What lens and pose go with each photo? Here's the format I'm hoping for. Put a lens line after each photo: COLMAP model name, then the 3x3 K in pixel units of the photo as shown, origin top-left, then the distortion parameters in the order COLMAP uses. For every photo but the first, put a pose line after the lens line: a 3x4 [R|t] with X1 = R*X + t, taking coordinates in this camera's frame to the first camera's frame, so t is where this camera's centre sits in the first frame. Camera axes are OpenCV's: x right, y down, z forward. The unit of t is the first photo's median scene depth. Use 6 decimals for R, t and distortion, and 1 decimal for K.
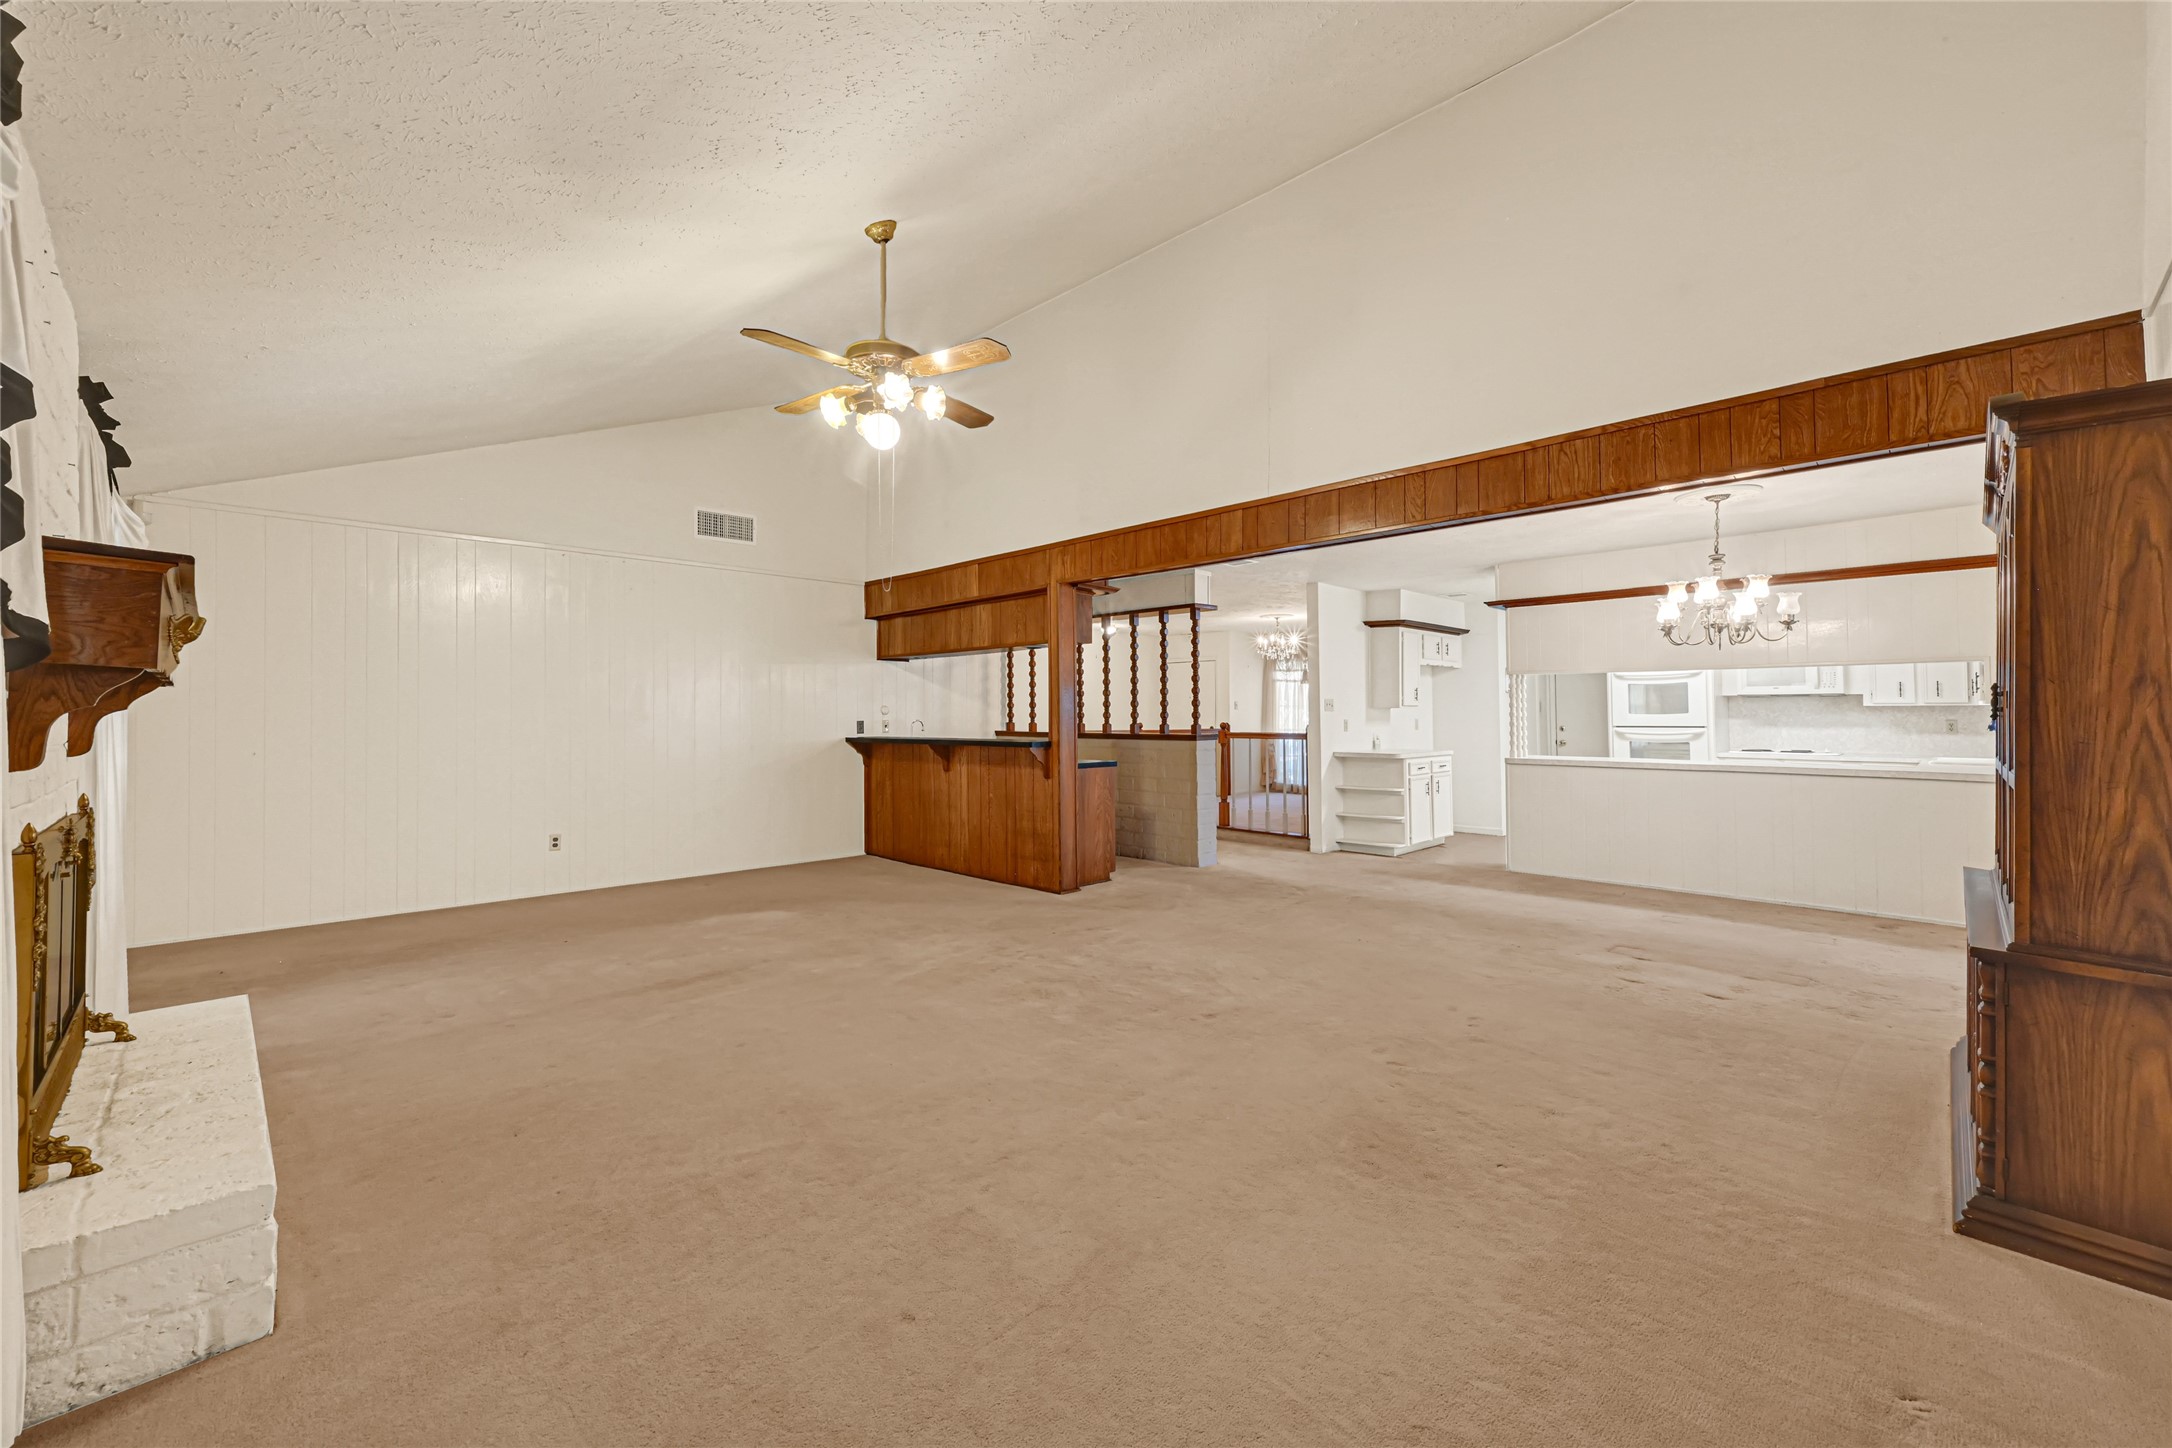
lens RADIAL K [[908.5, 0, 1080.4], [0, 908.5, 717.9], [0, 0, 1]] dist [-0.002092, 0.001731]
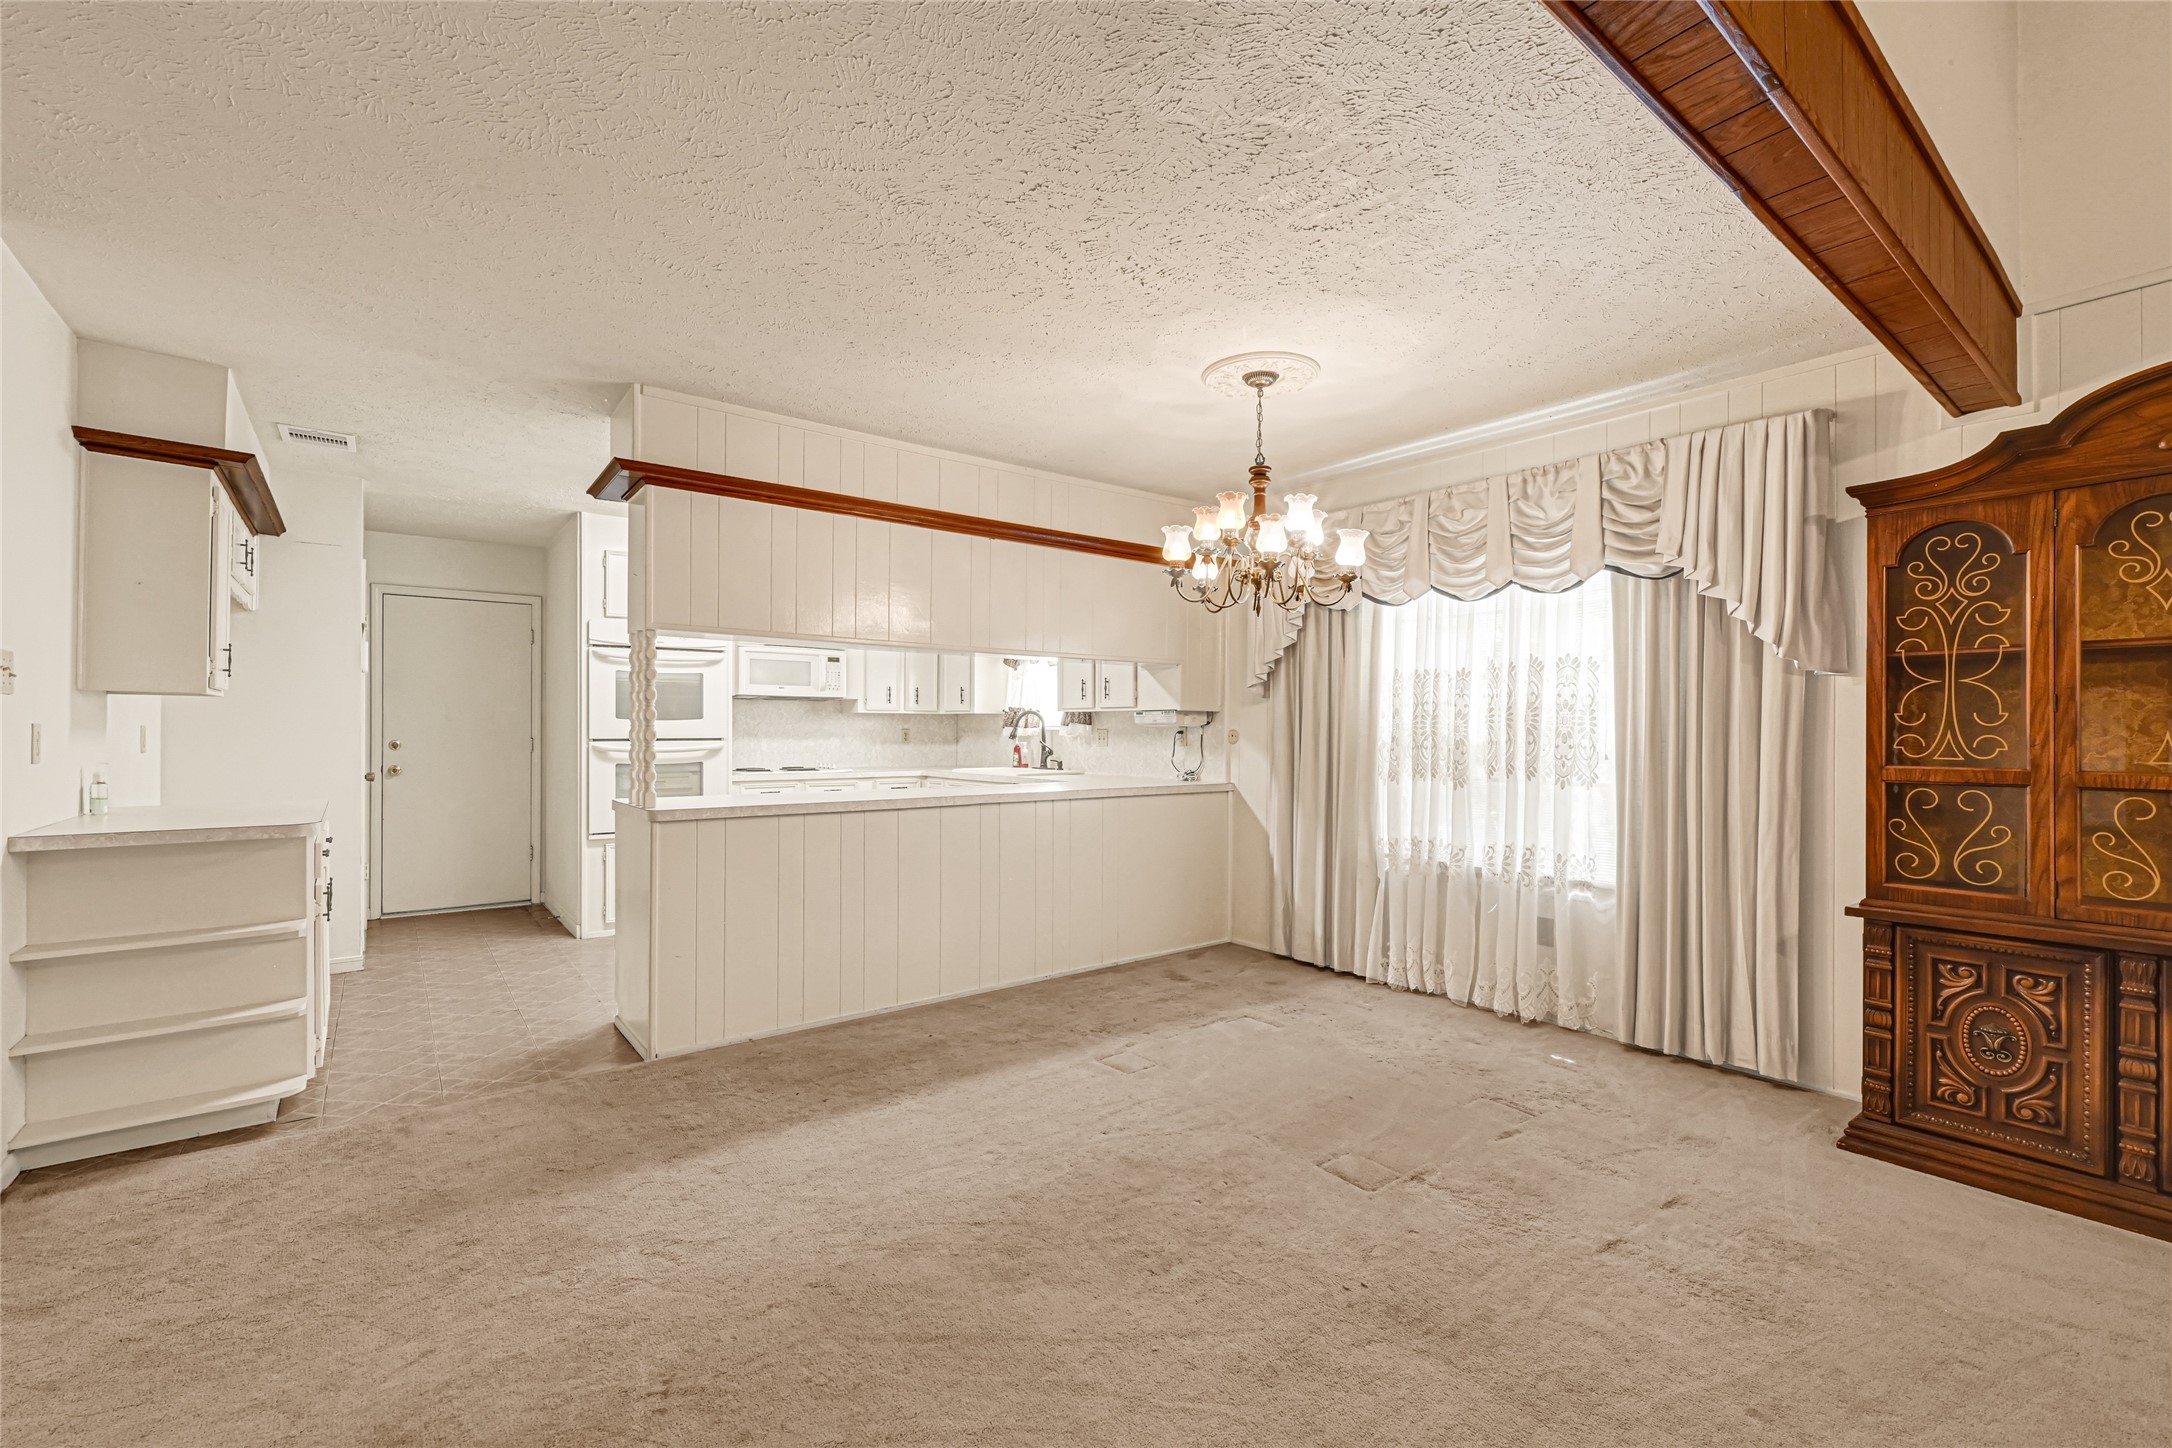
lens RADIAL K [[908.5, 0, 1081.6], [0, 908.5, 740.1], [0, 0, 1]] dist [-0.002092, 0.001731]
pose [[0.114177, -0.012218, 0.993385, 0.033730], [0.000544, 0.999925, 0.012236, 0.002222], [-0.993460, -0.000857, 0.114175, 0.647391]]
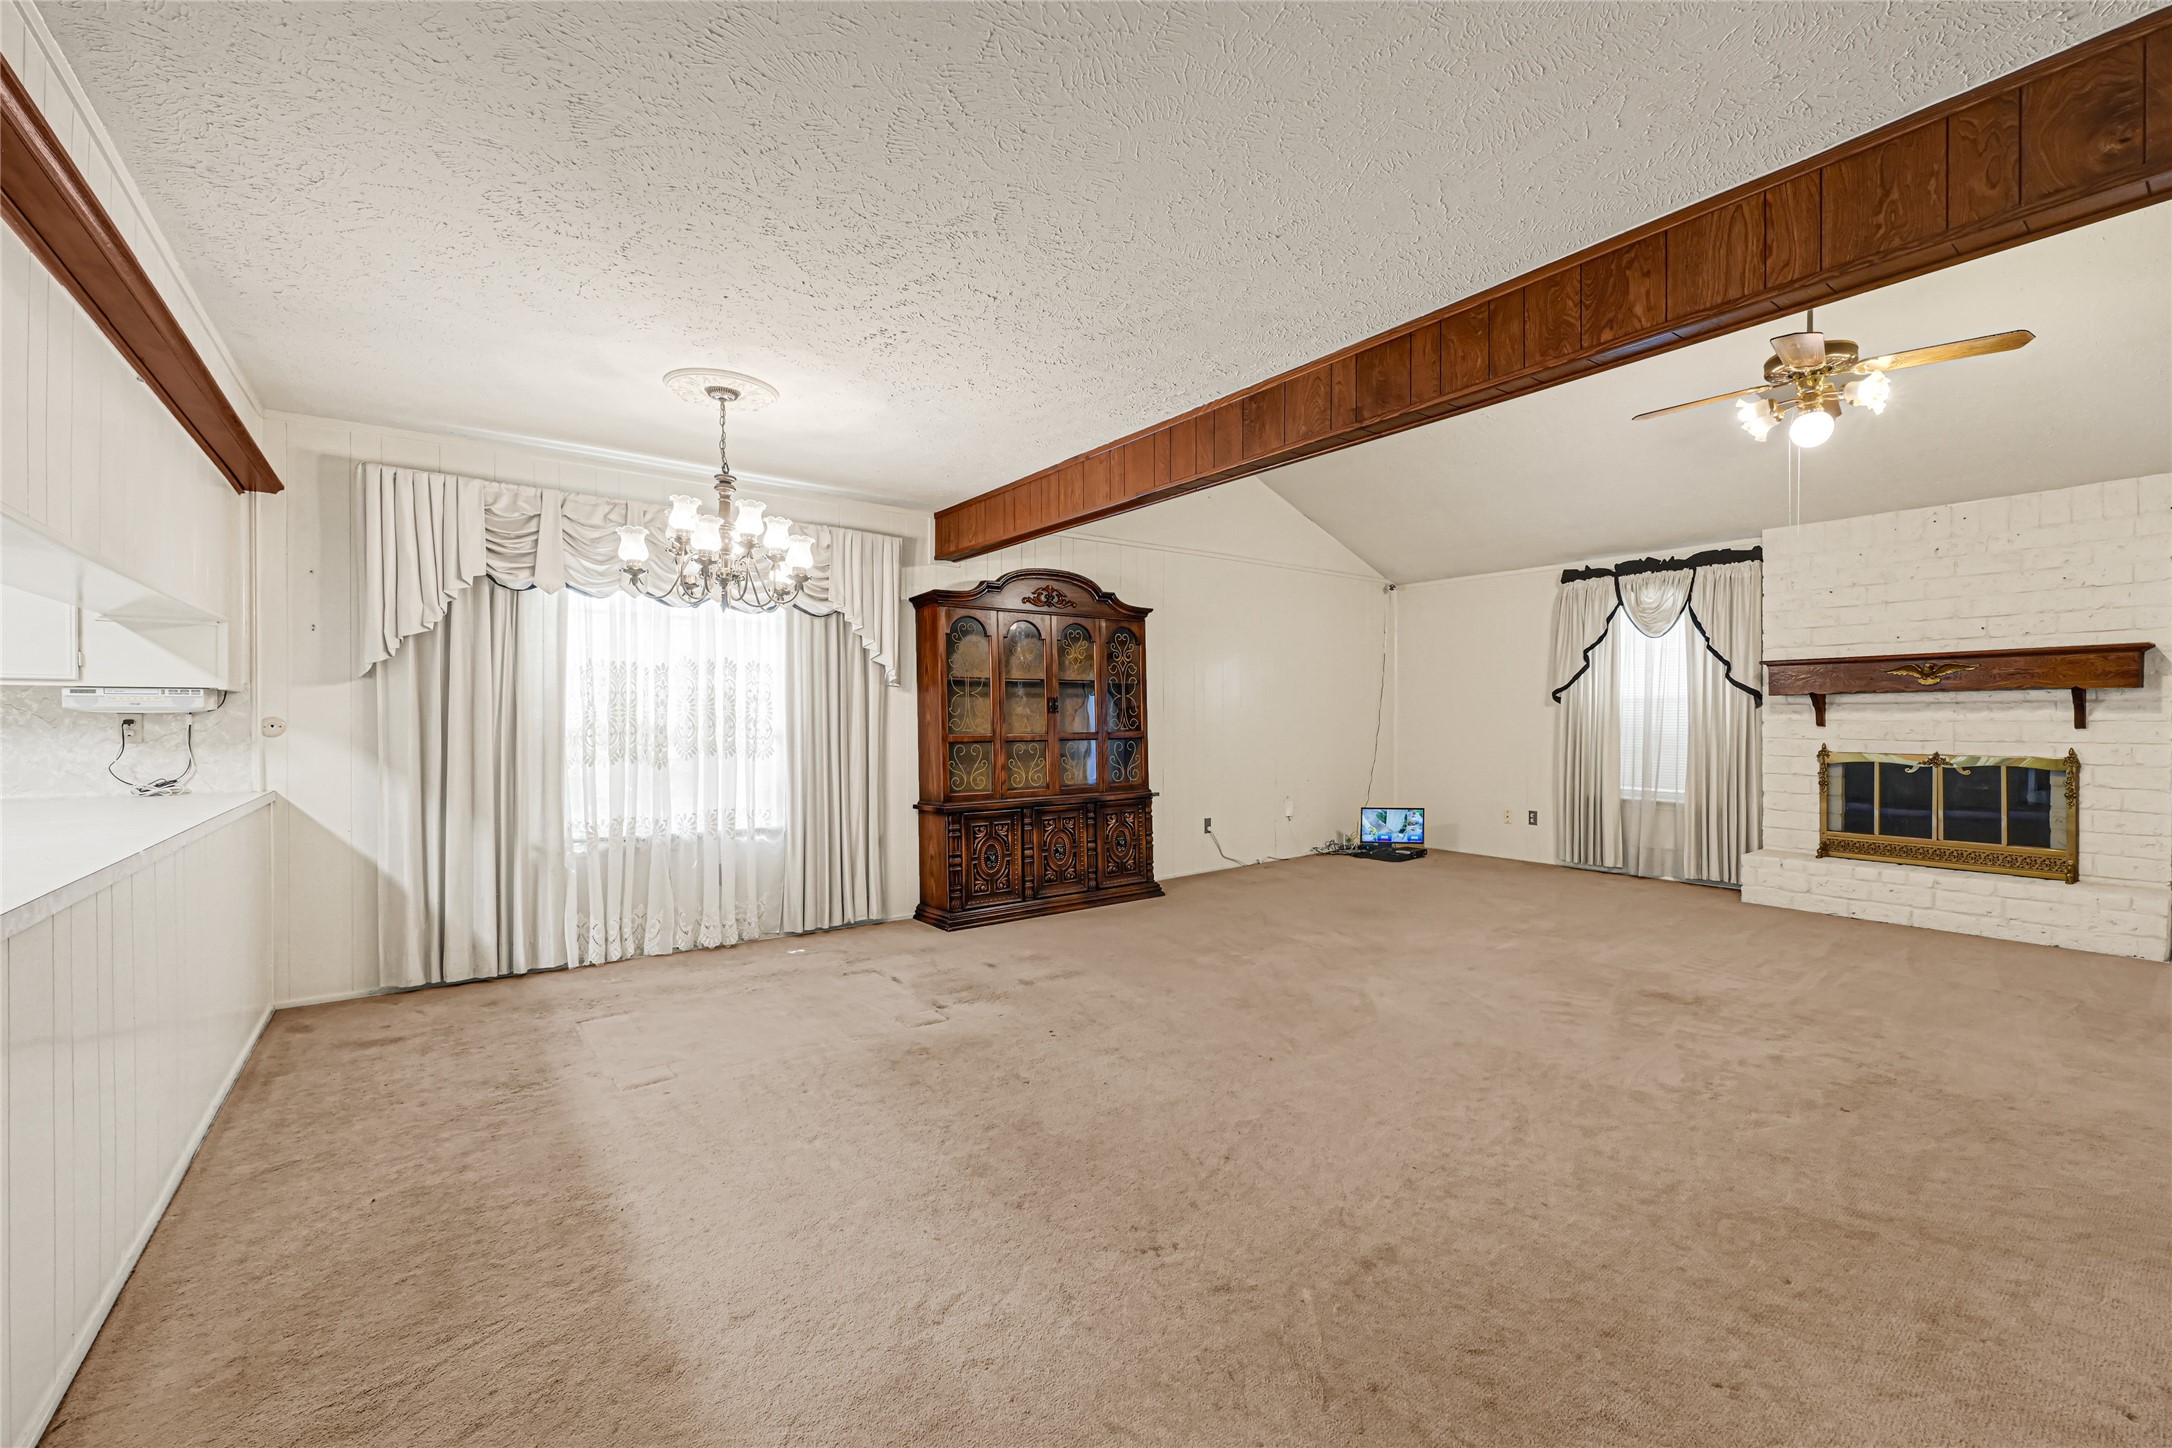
lens RADIAL K [[879.3, 0, 1081.6], [0, 879.3, 743.3], [0, 0, 1]] dist [-0.001652, -0.000595]
pose [[-0.989795, -0.003871, 0.142445, 0.194392], [0.000618, 0.999505, 0.031456, 0.002150], [-0.142496, 0.031223, -0.989303, 0.975249]]
